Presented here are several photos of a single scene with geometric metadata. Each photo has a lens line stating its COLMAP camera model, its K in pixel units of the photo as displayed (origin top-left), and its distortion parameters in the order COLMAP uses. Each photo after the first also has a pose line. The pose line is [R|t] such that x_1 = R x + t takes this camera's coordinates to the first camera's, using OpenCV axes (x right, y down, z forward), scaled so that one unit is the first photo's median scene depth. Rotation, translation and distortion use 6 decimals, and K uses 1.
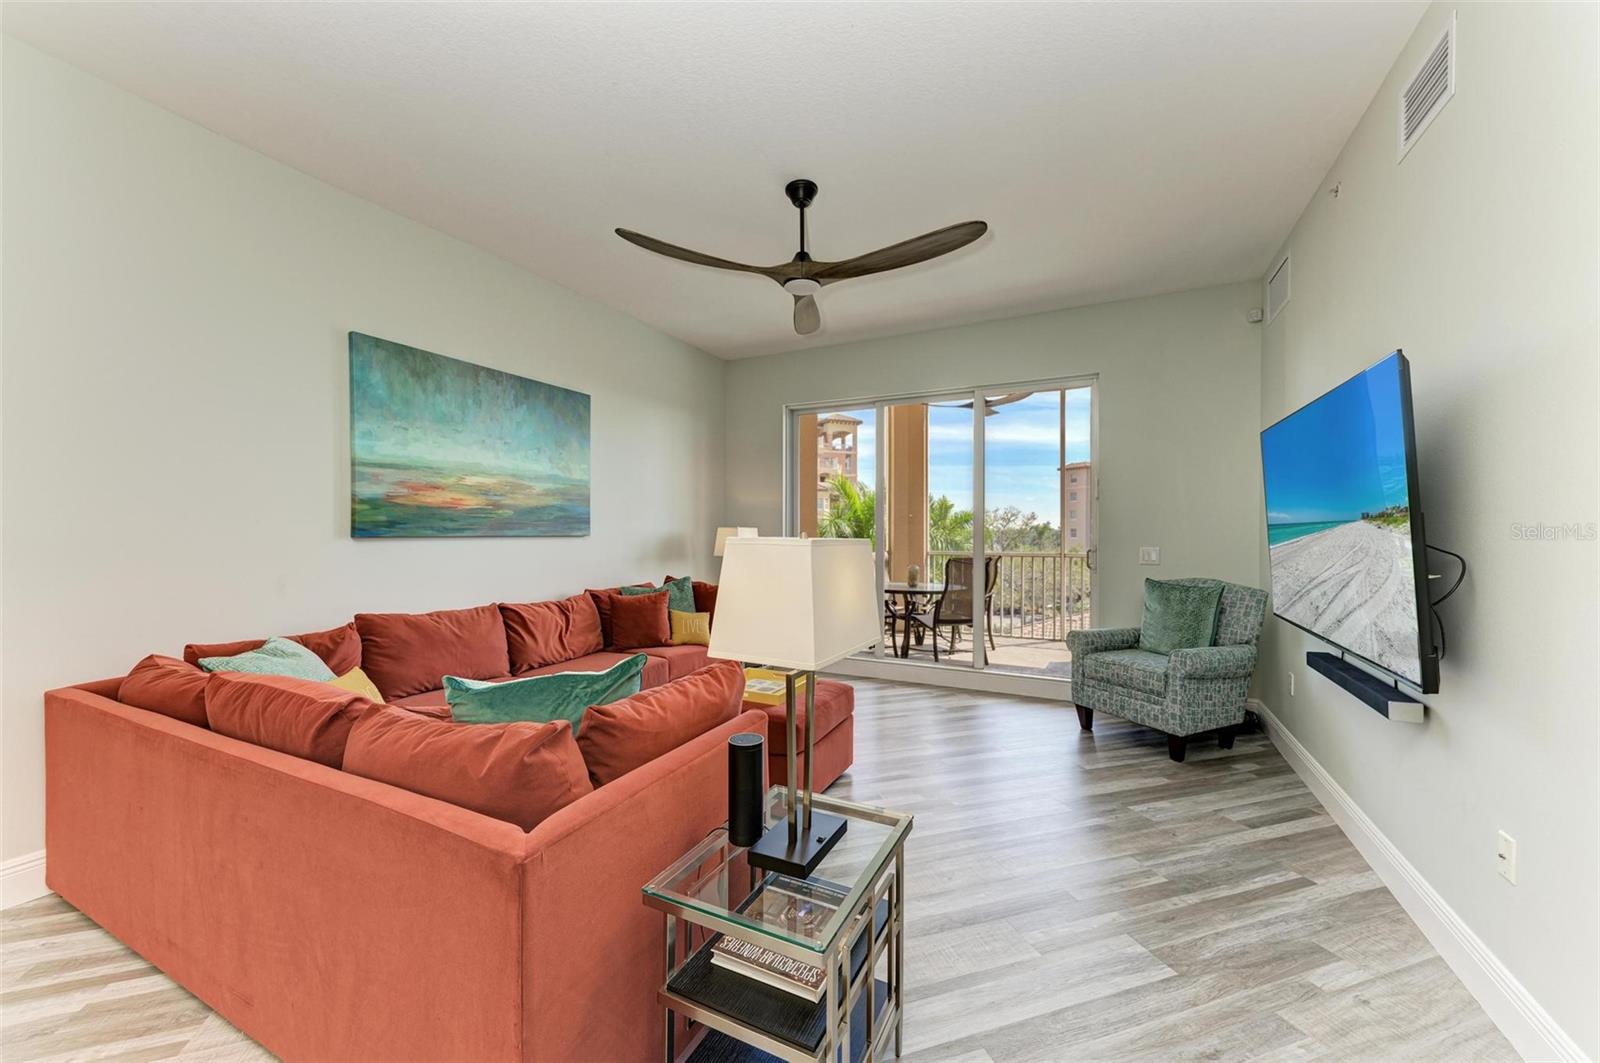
lens RADIAL K [[605.7, 0, 796.6], [0, 605.7, 538.2], [0, 0, 1]] dist [0.006691, -0.000052]
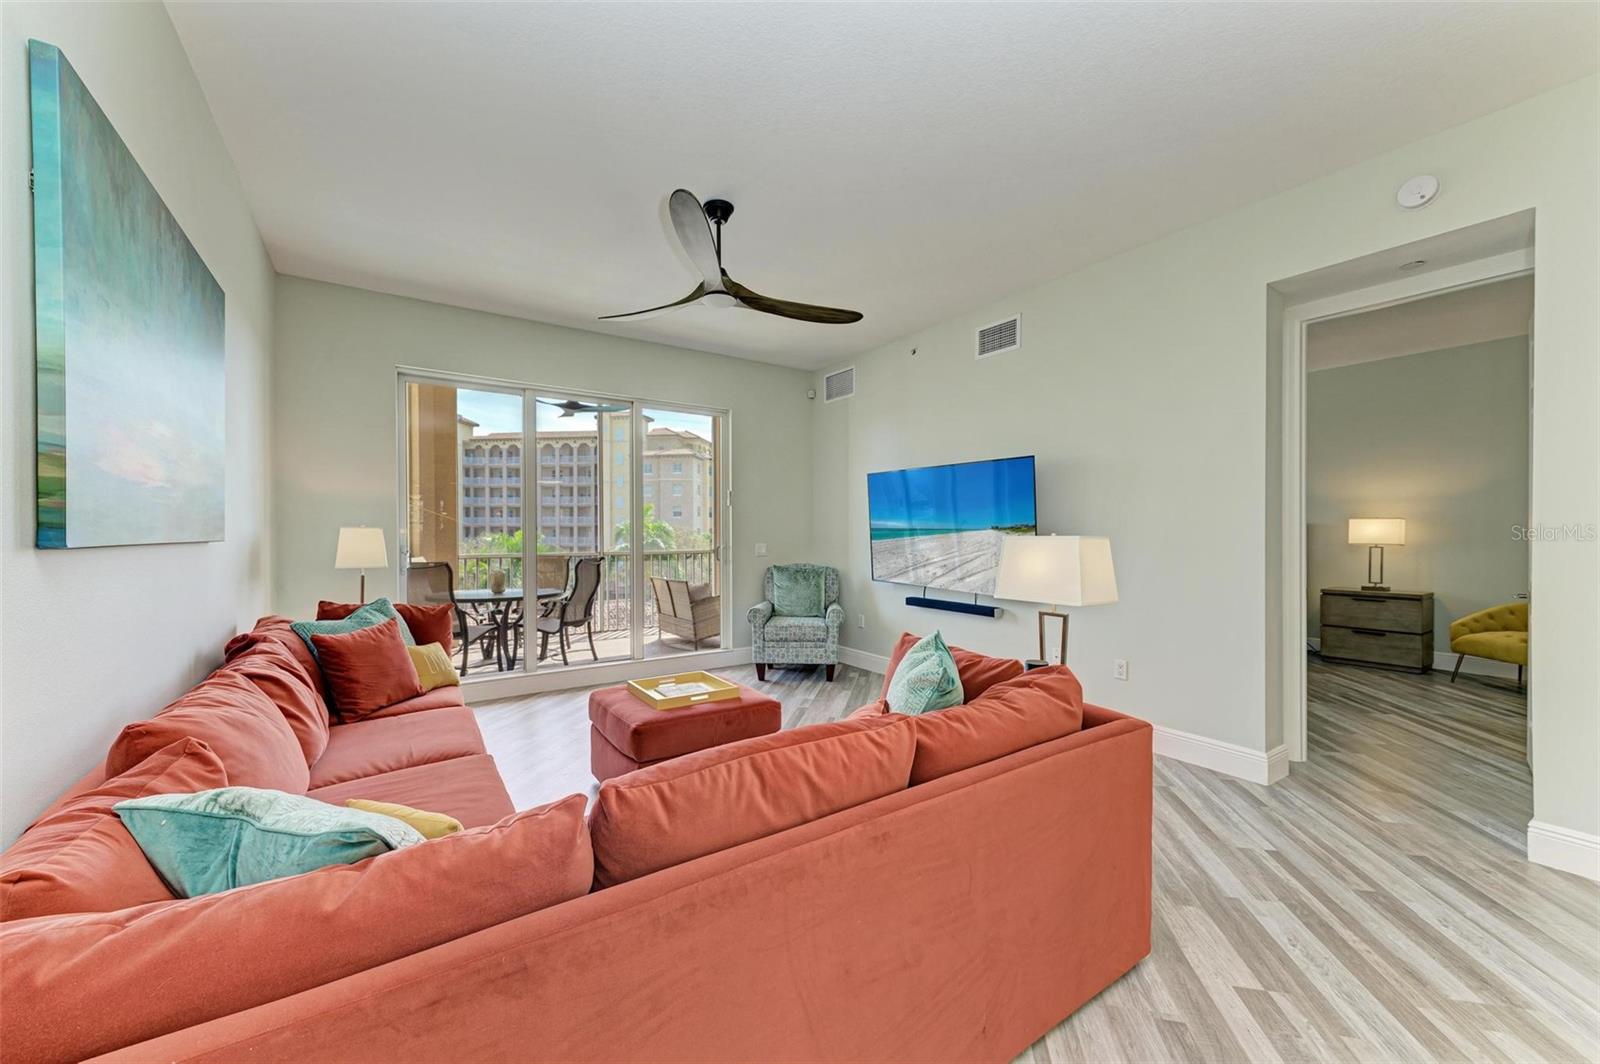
lens RADIAL K [[605.7, 0, 794.2], [0, 605.7, 540.3], [0, 0, 1]] dist [0.006691, -0.000052]
pose [[0.485791, -0.011490, 0.873999, -0.710556], [0.010121, 0.999920, 0.007520, -0.003356], [-0.874016, 0.005193, 0.485869, 0.313209]]
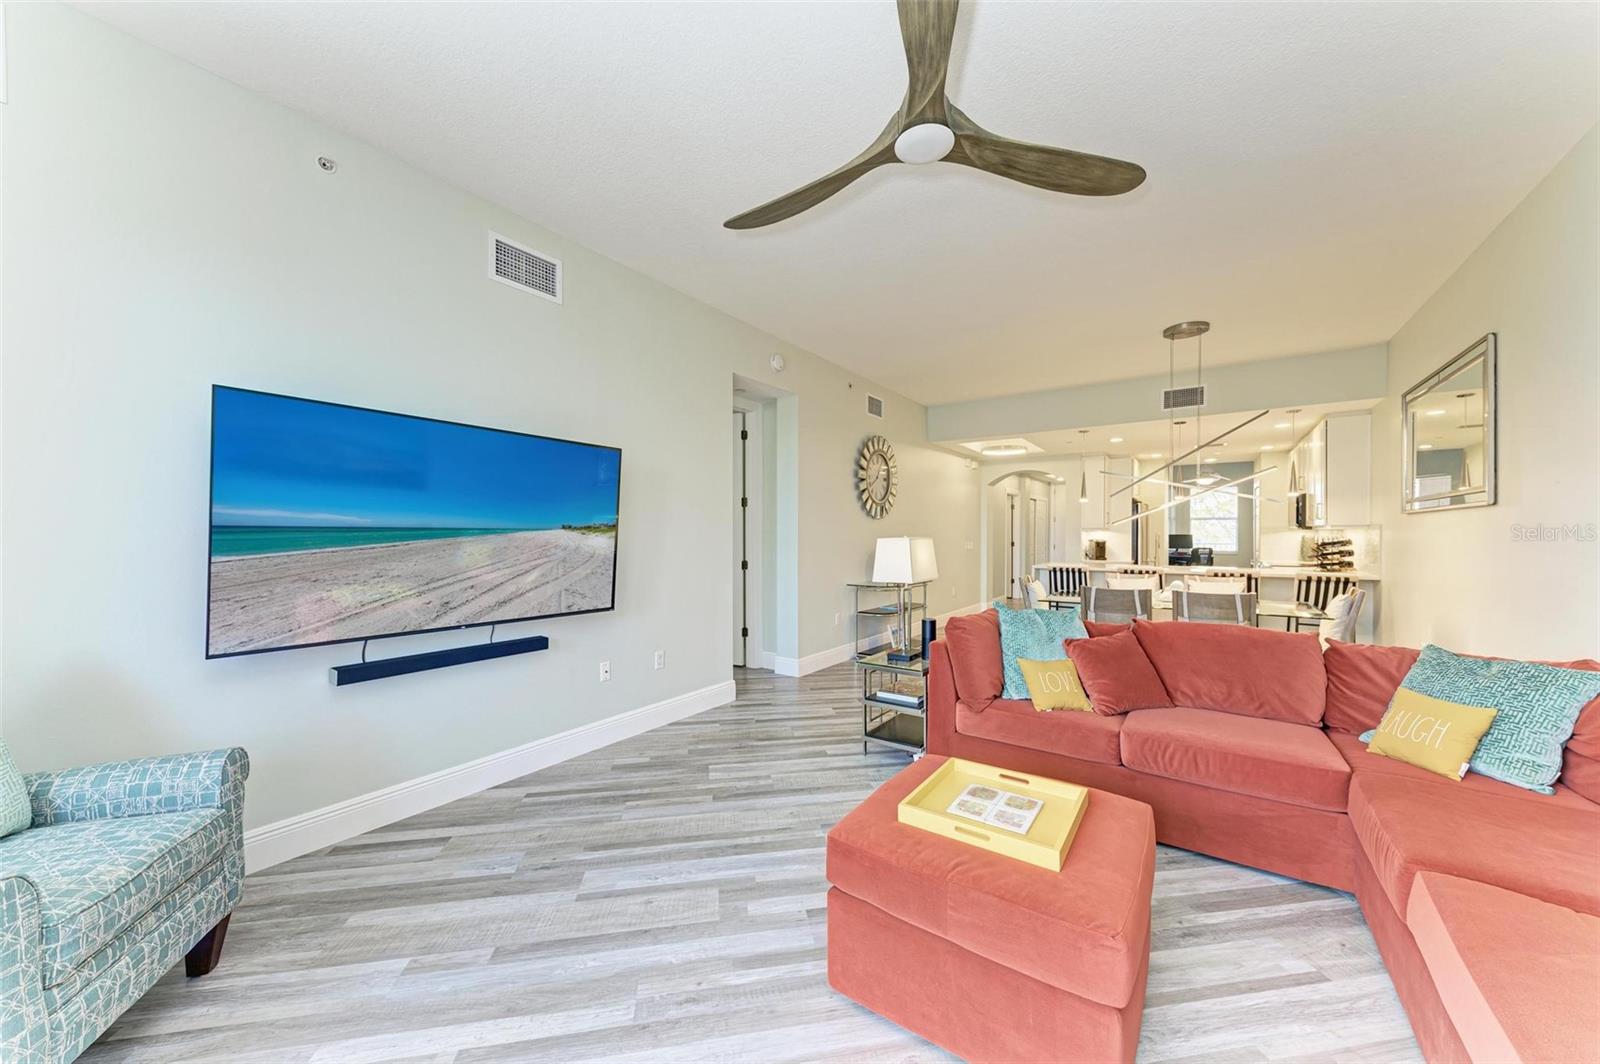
lens RADIAL K [[567.8, 0, 797.6], [0, 567.8, 530.2], [0, 0, 1]] dist [0.002504, -0.000010]
pose [[-0.990032, -0.000814, 0.140838, 0.048402], [-0.000205, 0.999991, 0.004338, -0.015727], [-0.140841, 0.004266, -0.990023, 1.329025]]
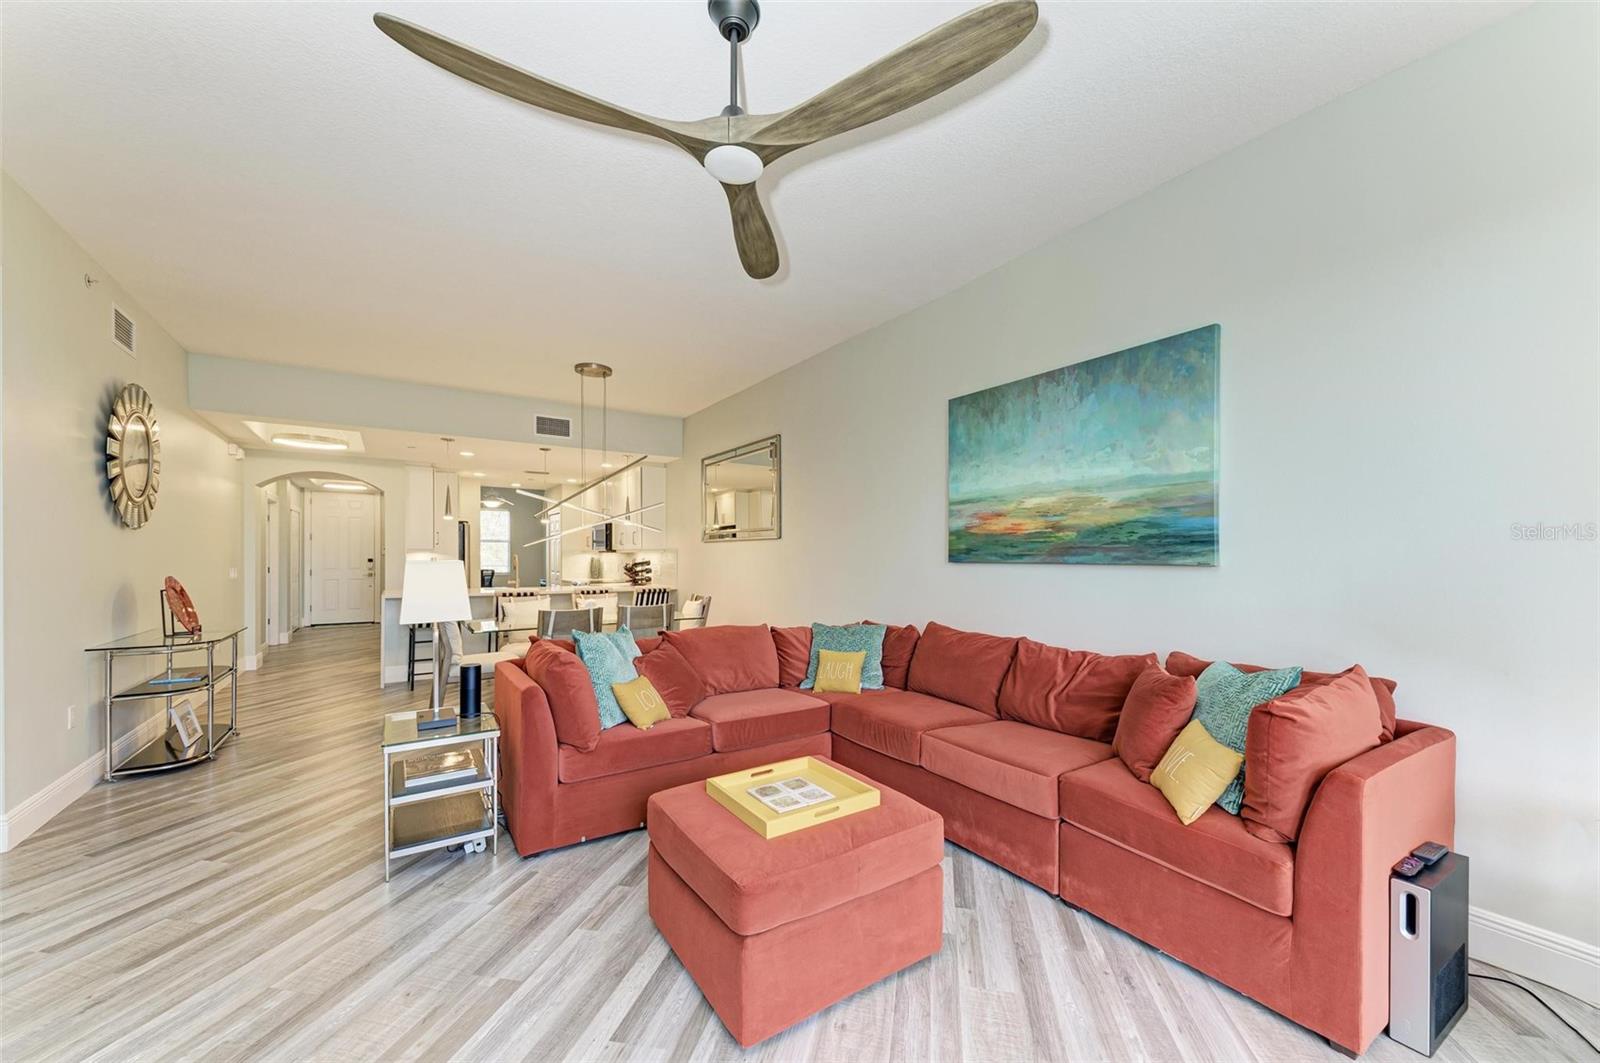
lens RADIAL K [[611.6, 0, 822.2], [0, 611.6, 555.1], [0, 0, 1]] dist [0.009592, -0.000161]
pose [[-0.471855, -0.003982, -0.881667, 0.434001], [-0.011295, 0.999935, 0.001528, -0.012951], [0.881604, 0.010680, -0.471870, 1.147884]]
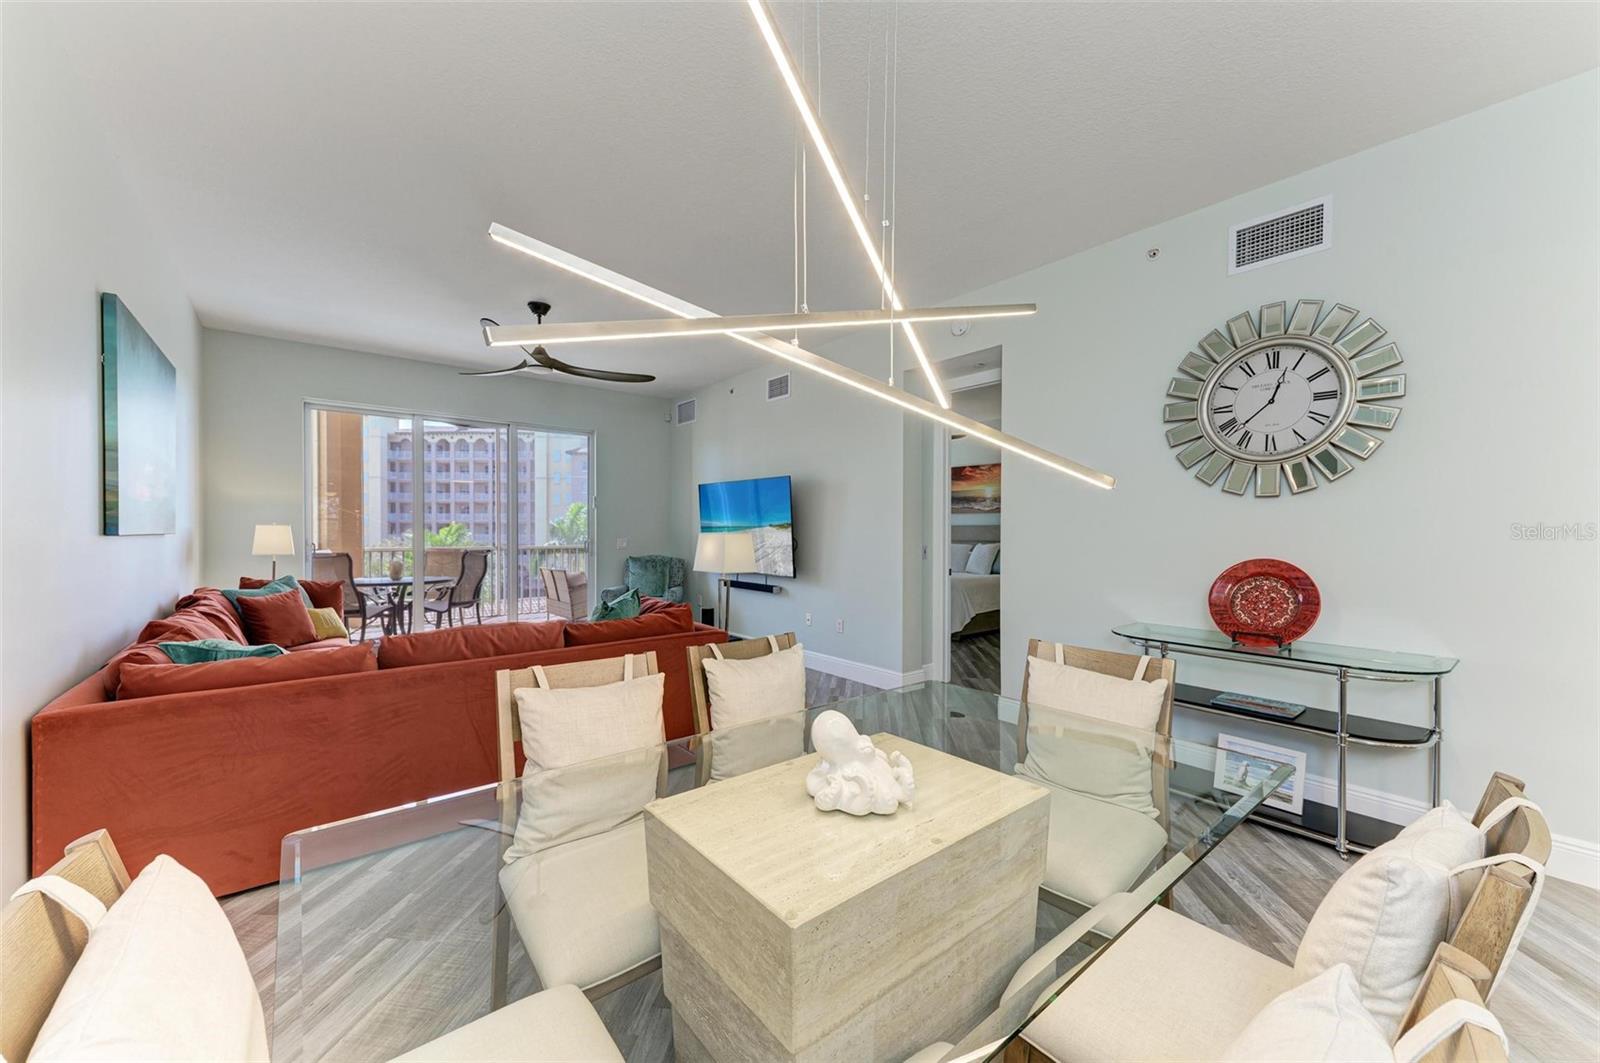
lens RADIAL K [[605.7, 0, 797.5], [0, 605.7, 535.6], [0, 0, 1]] dist [0.006691, -0.000052]
pose [[0.403658, -0.005934, 0.914890, -0.940613], [0.006611, 0.999972, 0.003569, 0.002490], [-0.914886, 0.004608, 0.403686, -0.171615]]
